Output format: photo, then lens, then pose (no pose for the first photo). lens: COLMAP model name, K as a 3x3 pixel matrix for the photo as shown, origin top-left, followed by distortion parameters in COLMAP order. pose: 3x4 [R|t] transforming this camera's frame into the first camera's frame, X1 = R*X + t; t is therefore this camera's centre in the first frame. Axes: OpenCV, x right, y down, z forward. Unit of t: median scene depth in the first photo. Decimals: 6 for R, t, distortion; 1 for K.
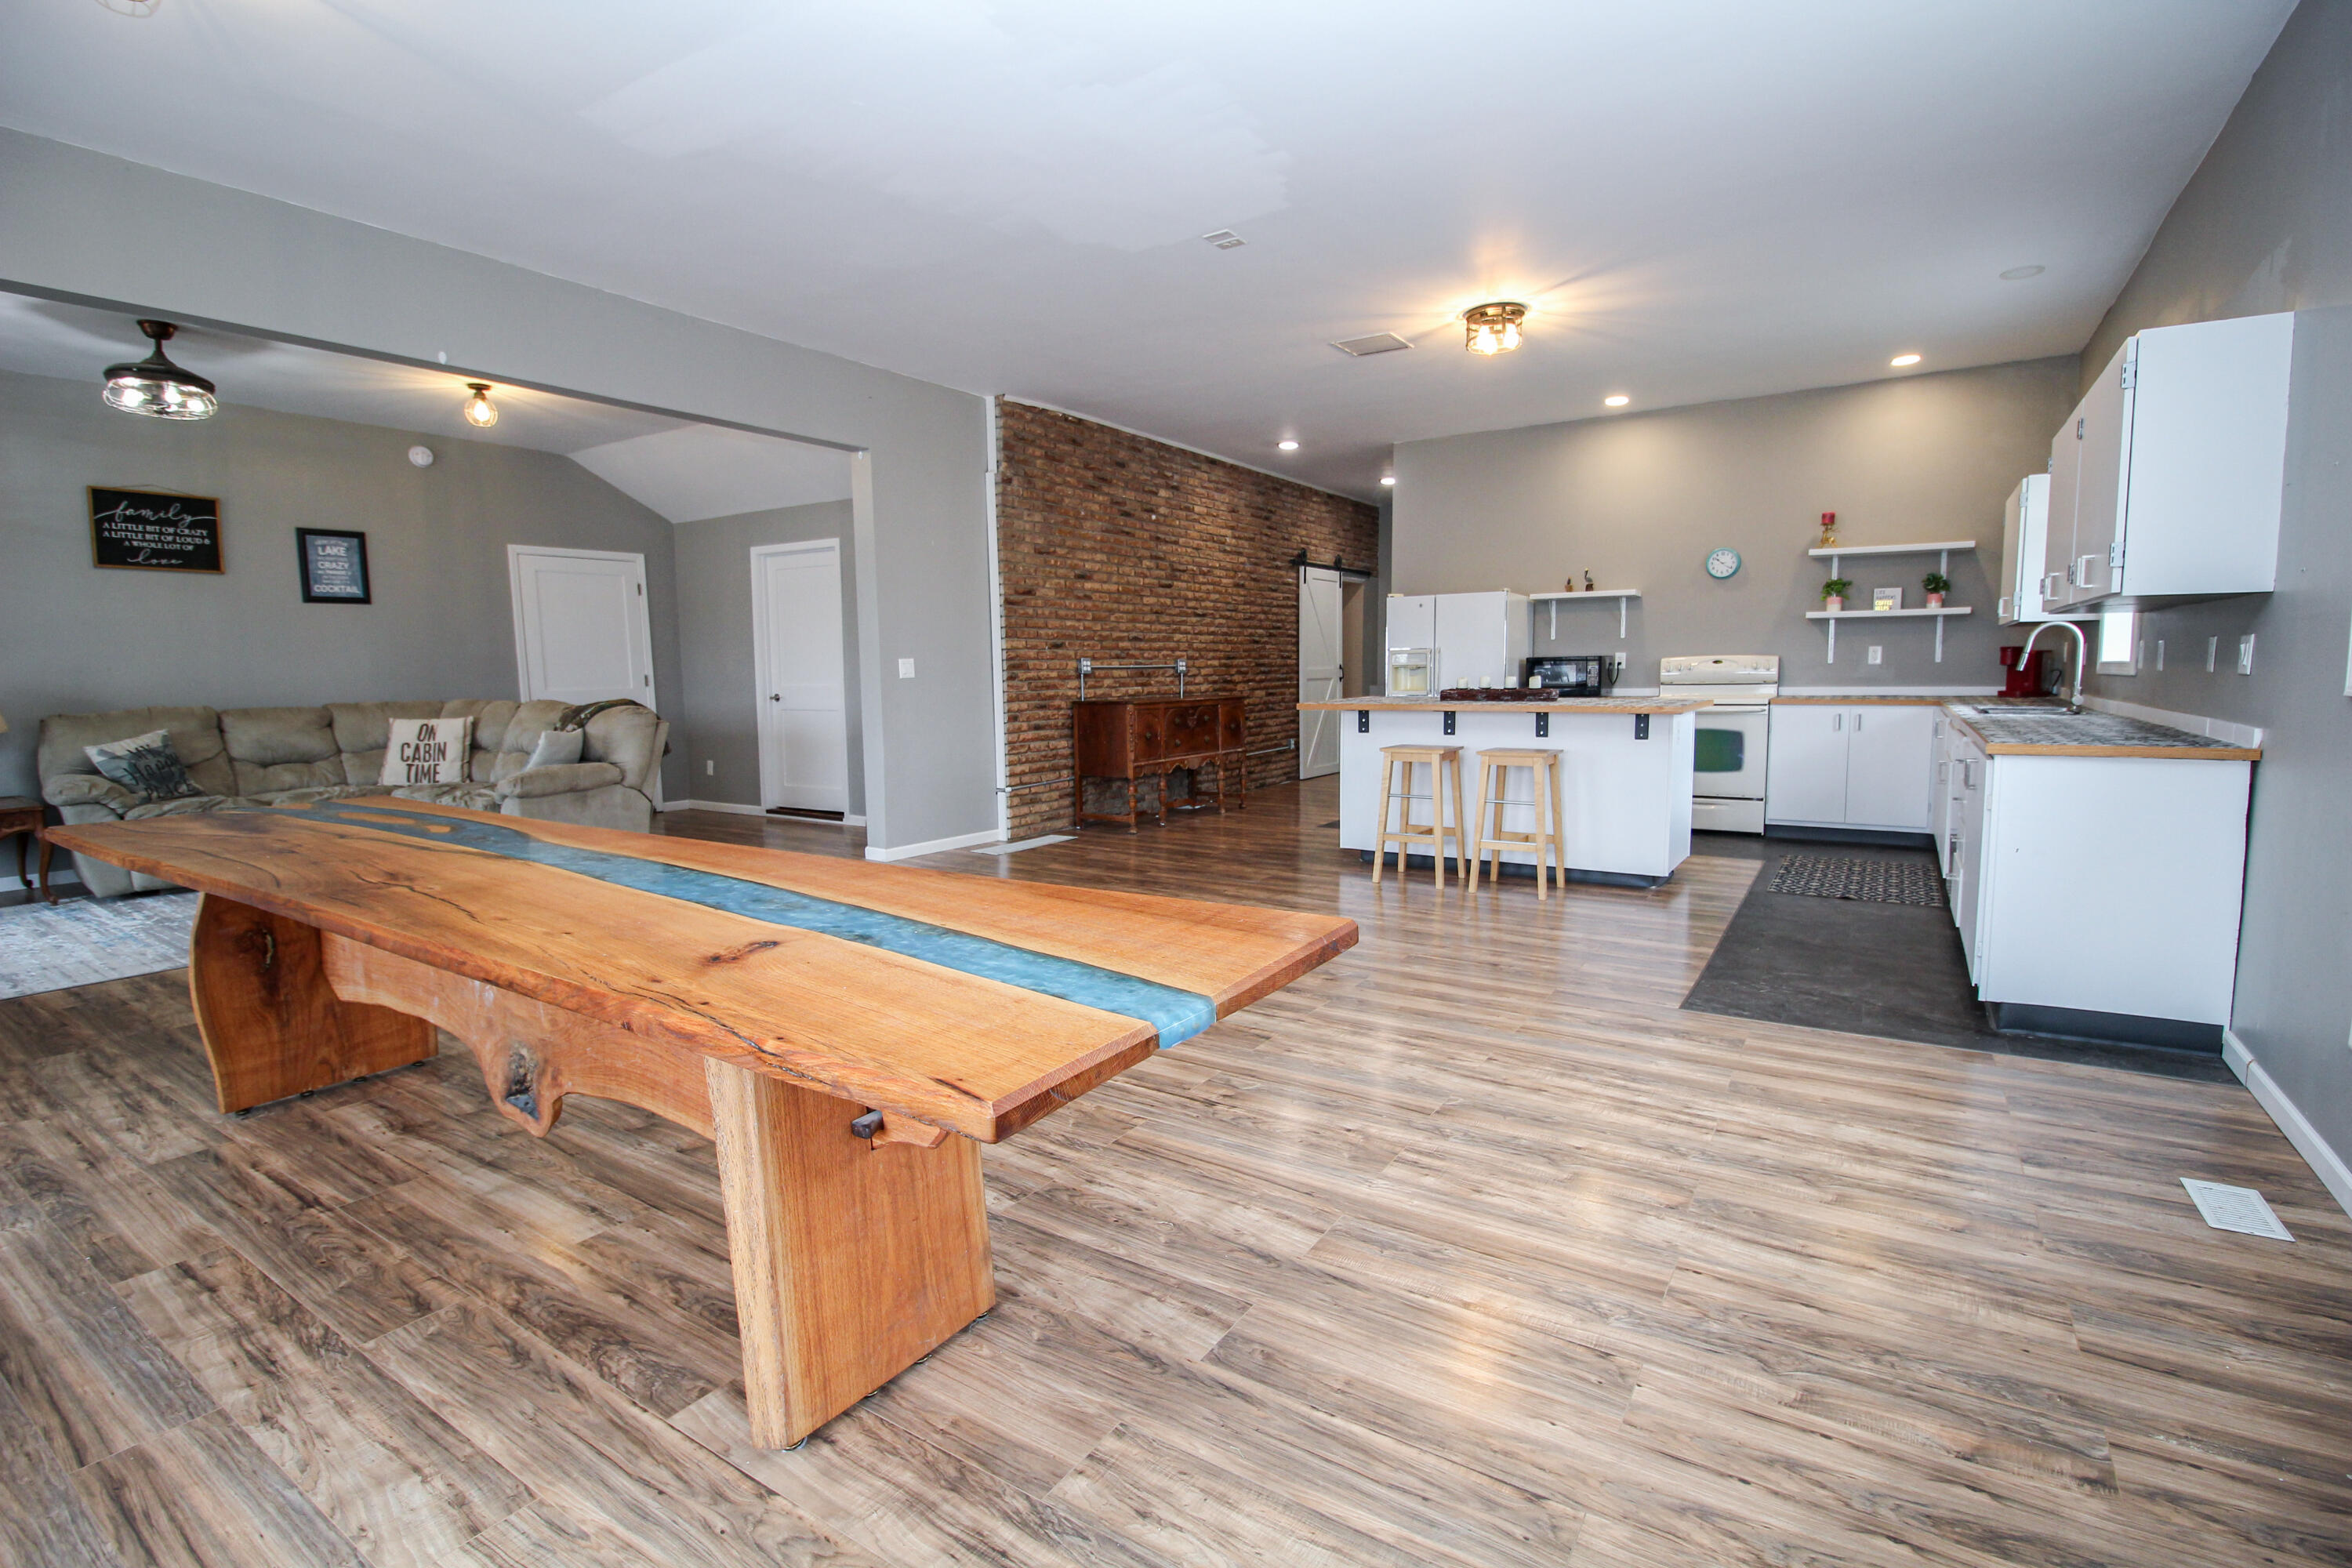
lens RADIAL K [[1086.3, 0, 1181.2], [0, 1086.3, 781.2], [0, 0, 1]] dist [-0.000421, -0.011549]
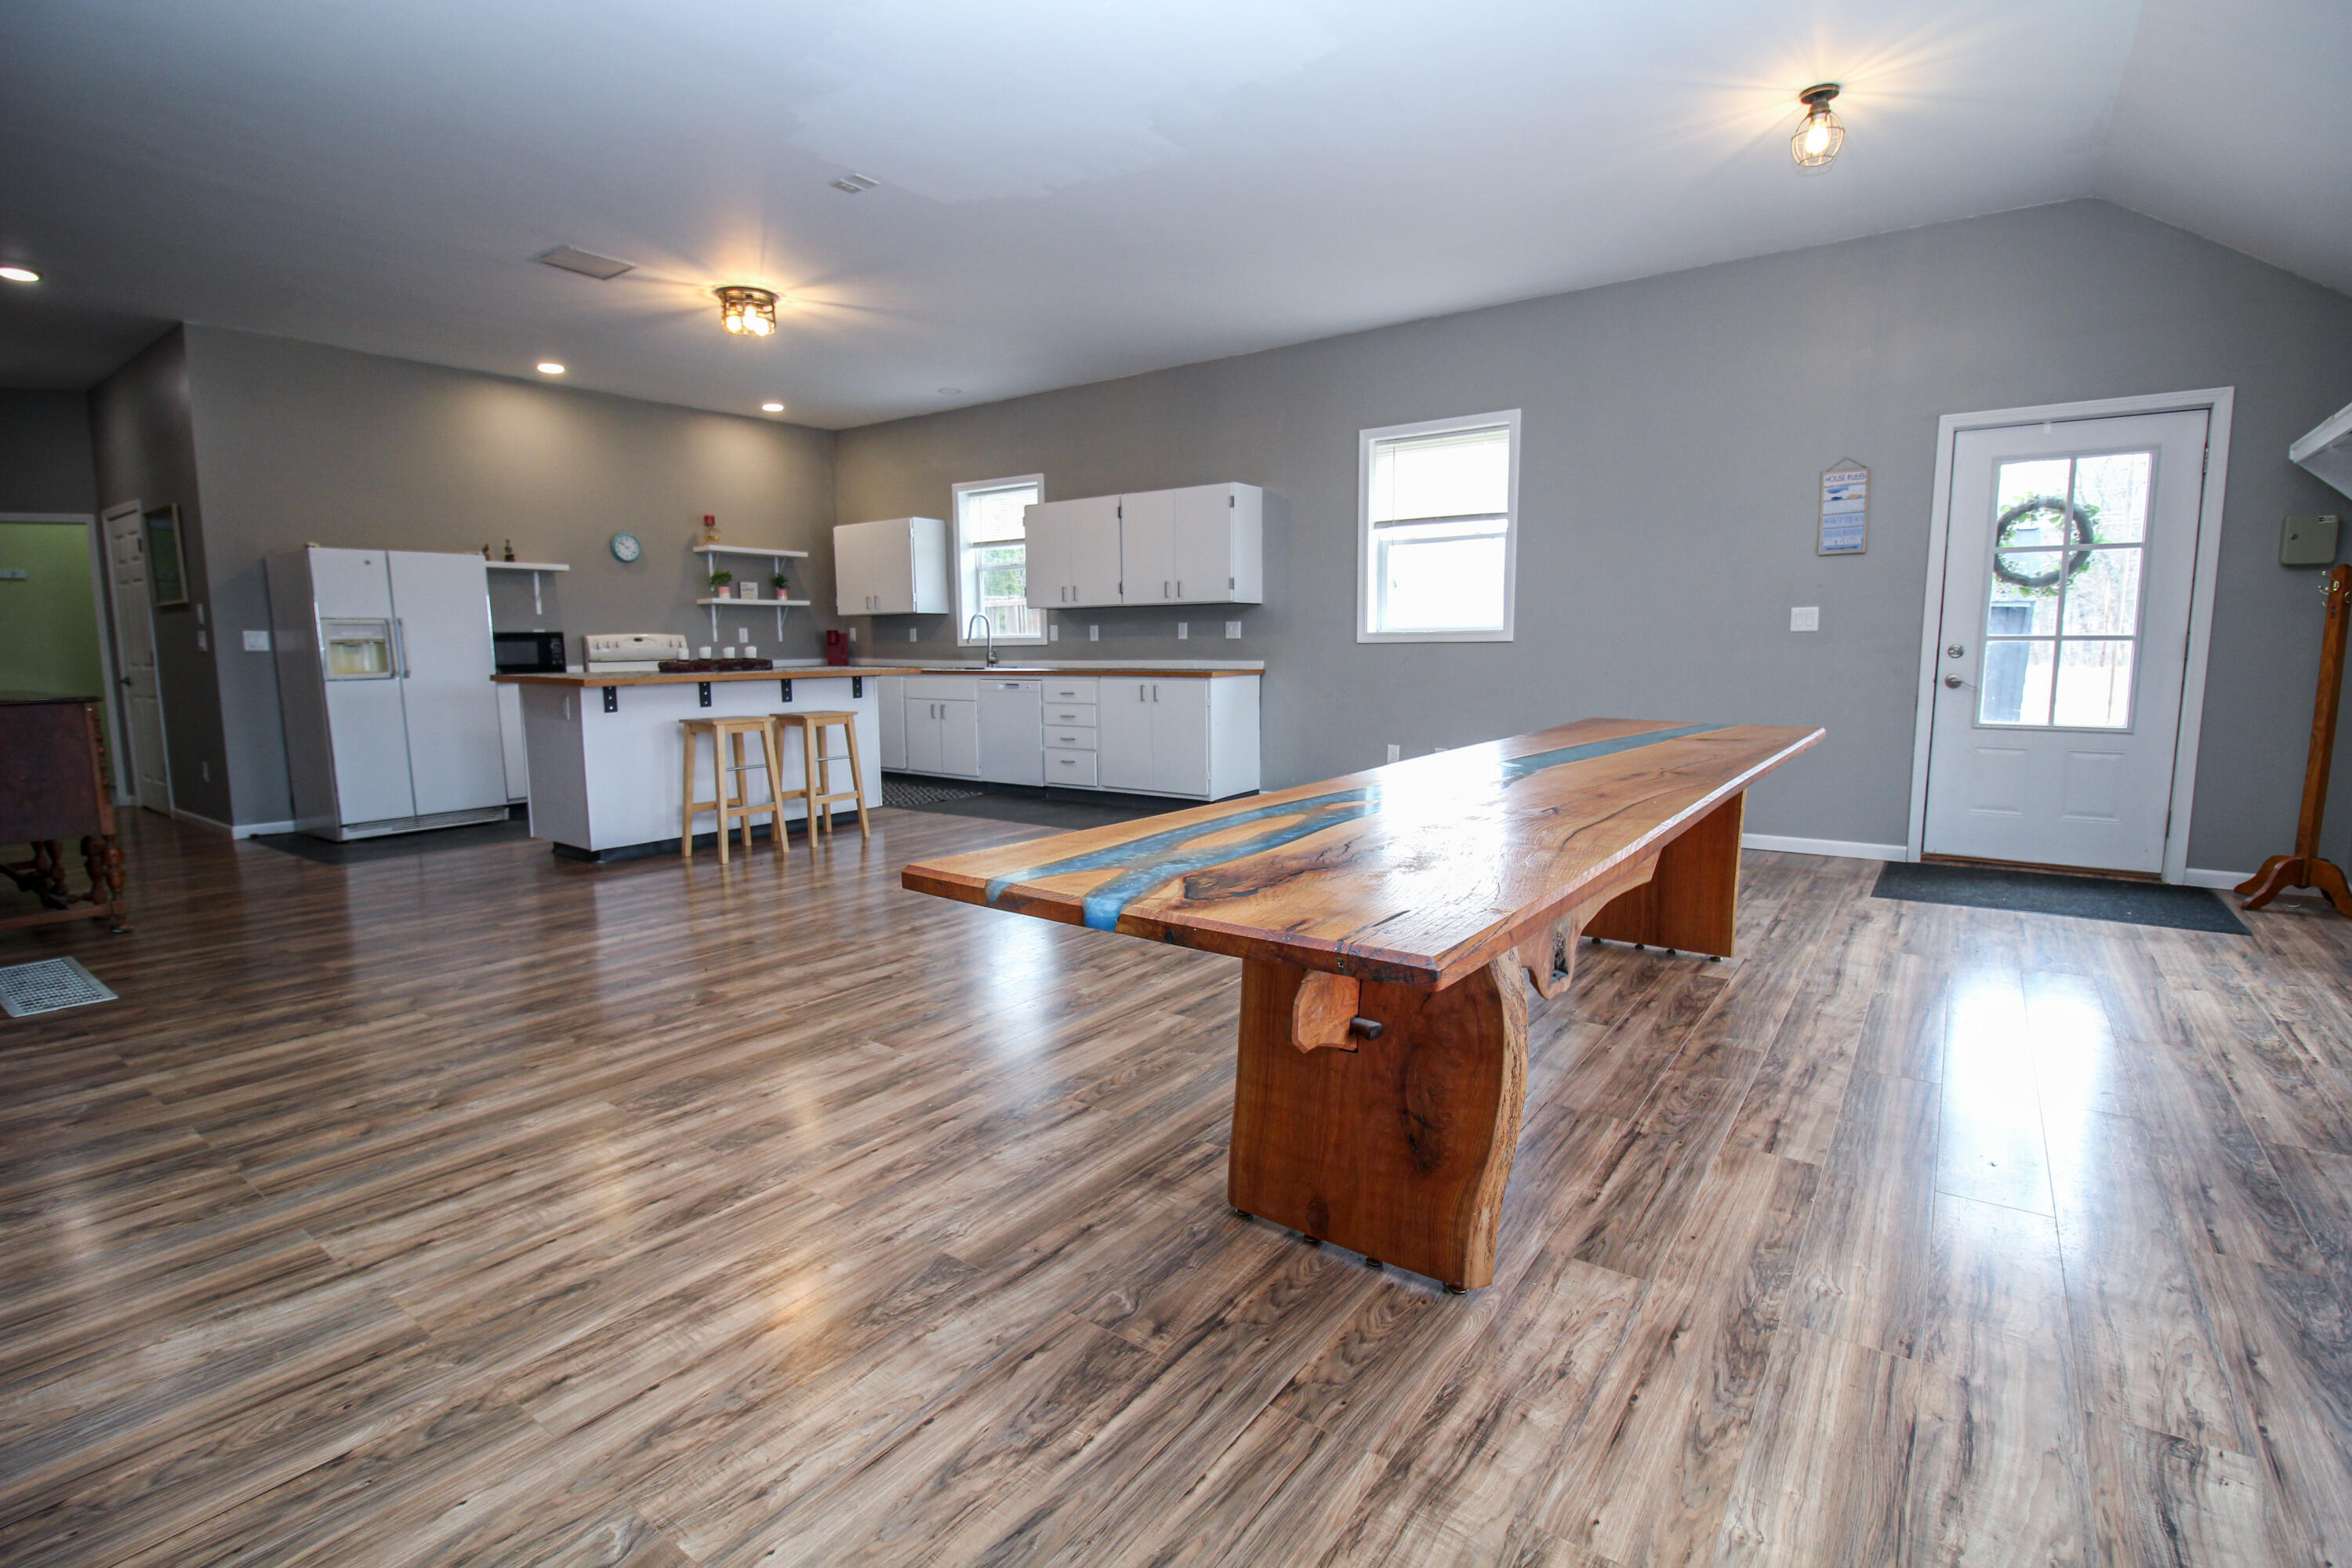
lens RADIAL K [[1086.3, 0, 1179.3], [0, 1086.3, 779.8], [0, 0, 1]] dist [-0.000421, -0.011549]
pose [[0.048957, -0.113185, 0.992367, -0.610502], [0.114377, 0.987658, 0.107005, -0.028878], [-0.992230, 0.108266, 0.061298, 0.452552]]
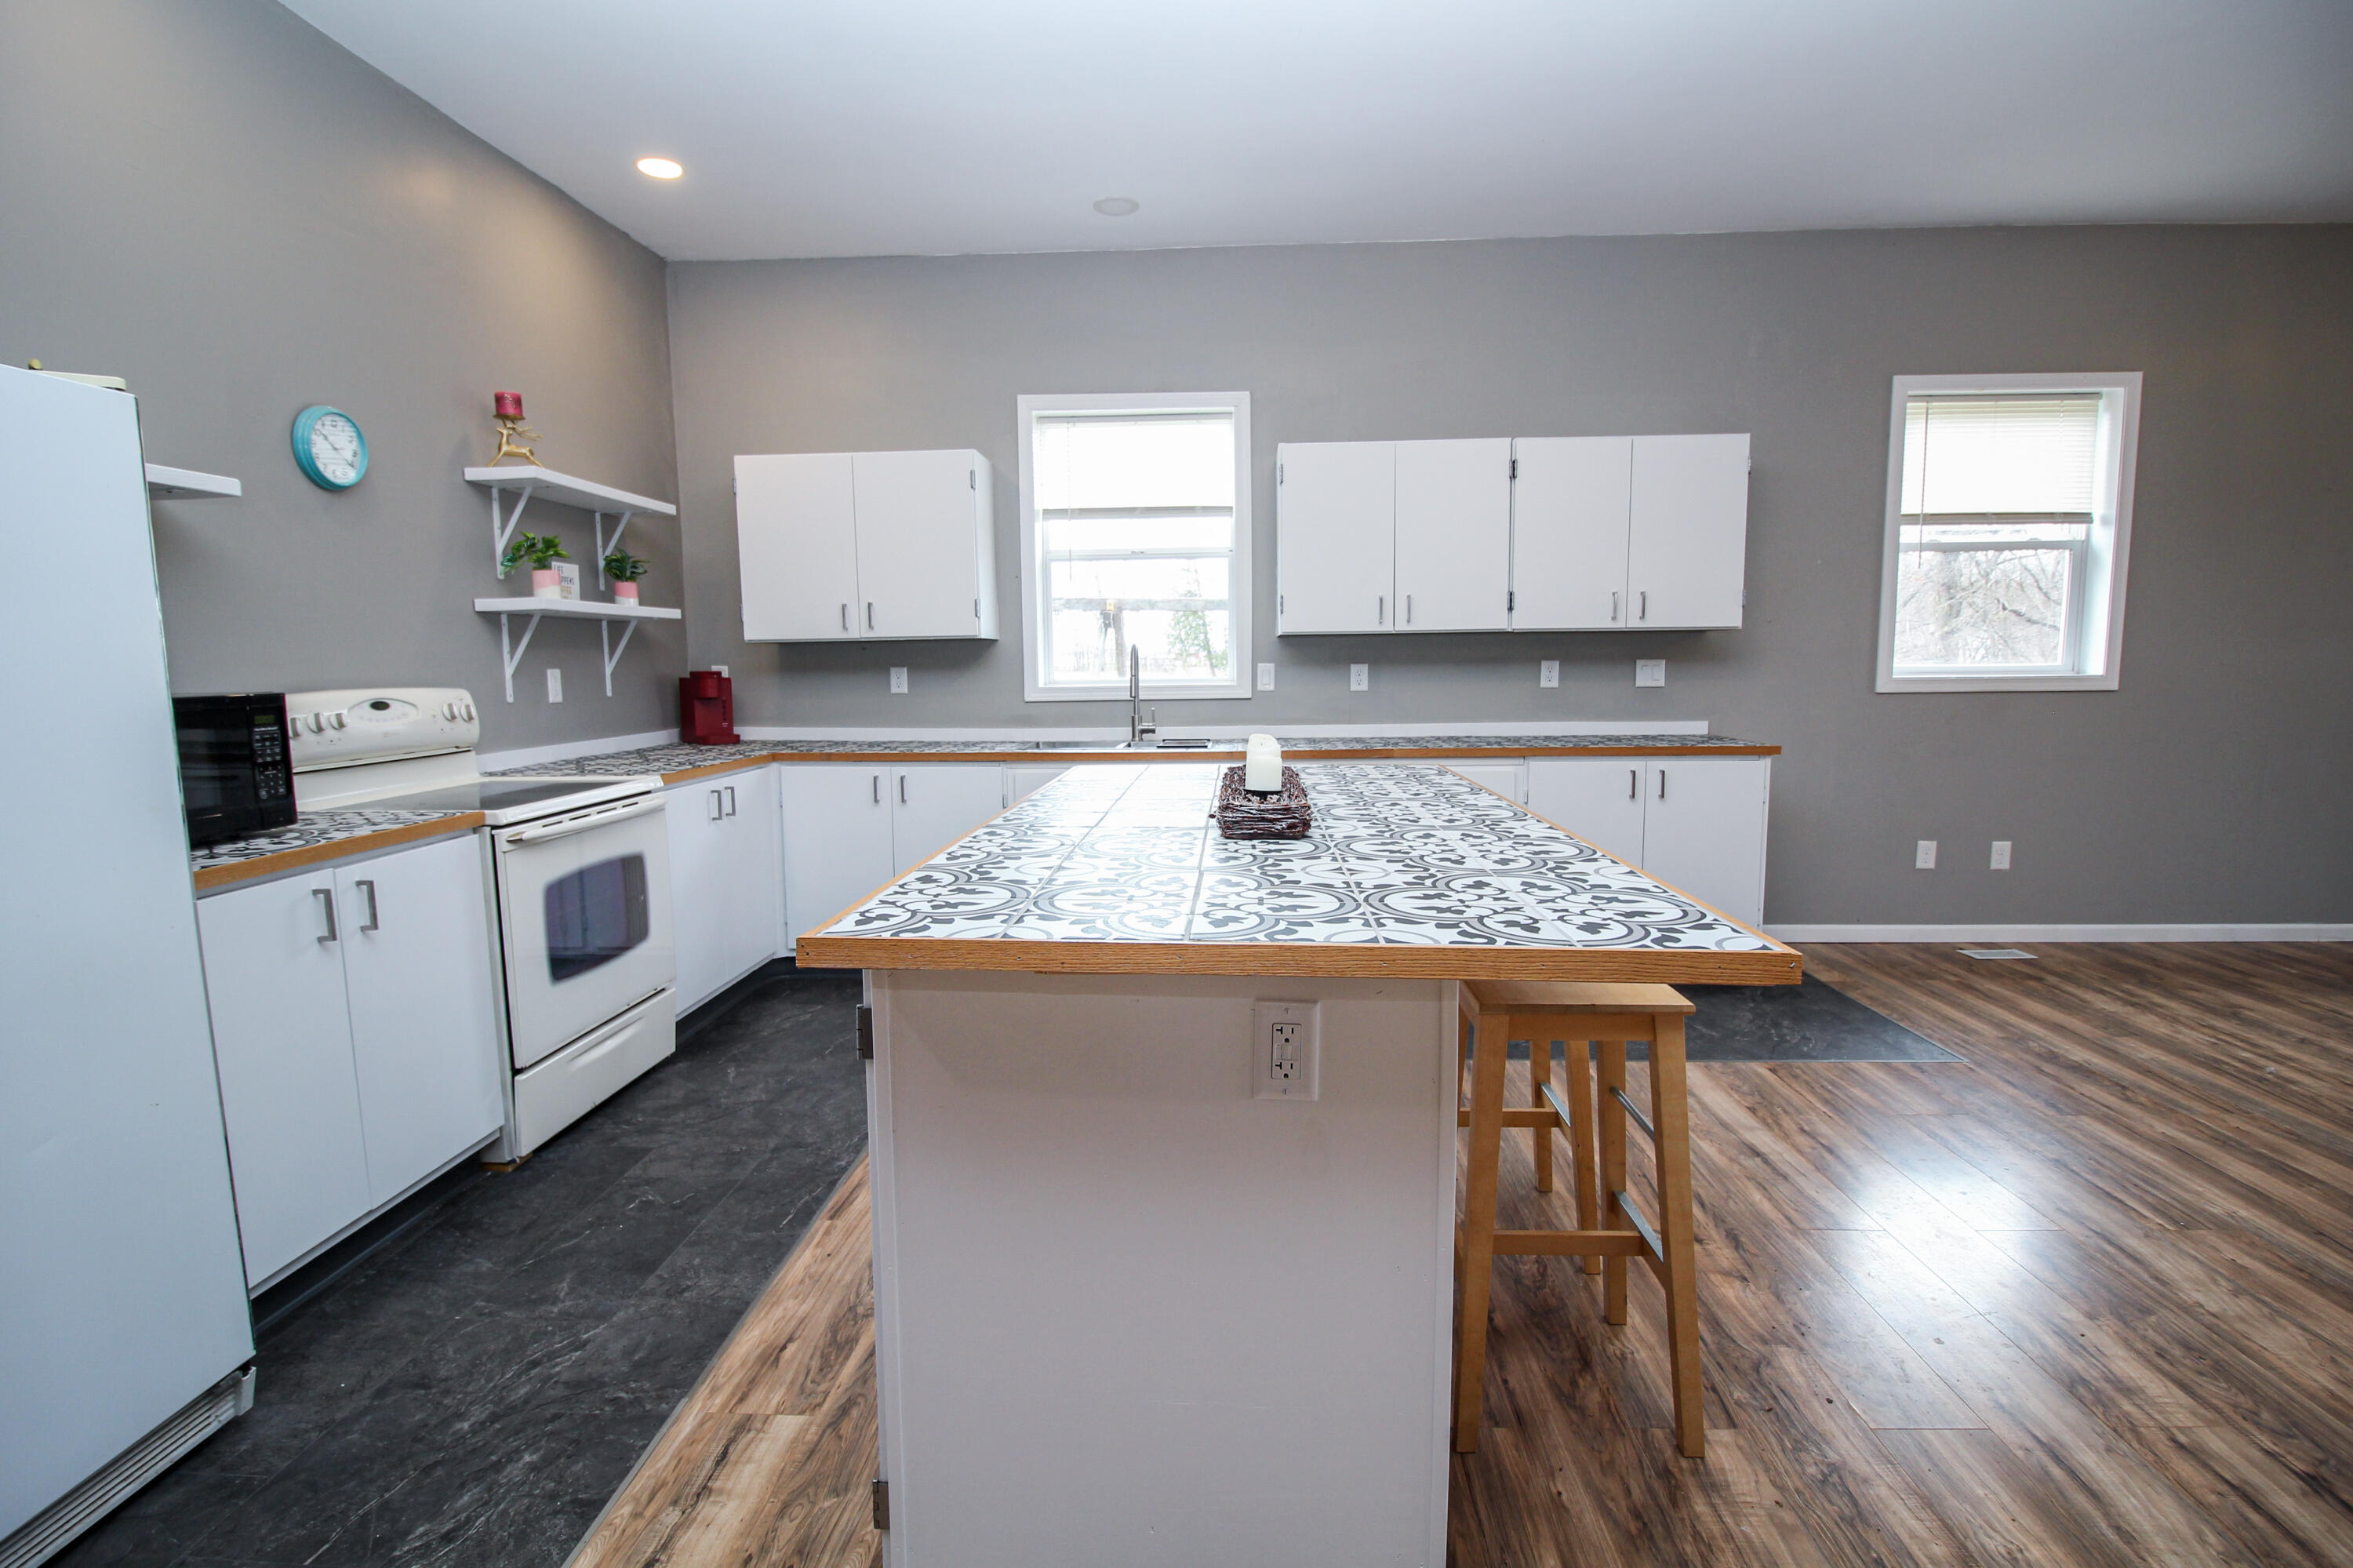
lens RADIAL K [[1106.9, 0, 1175.5], [0, 1106.9, 794.7], [0, 0, 1]] dist [-0.005100, -0.006852]
pose [[-0.500377, -0.083360, 0.861785, 0.007384], [0.109664, 0.981236, 0.158589, -0.119188], [-0.858834, 0.173861, -0.481846, 1.032197]]
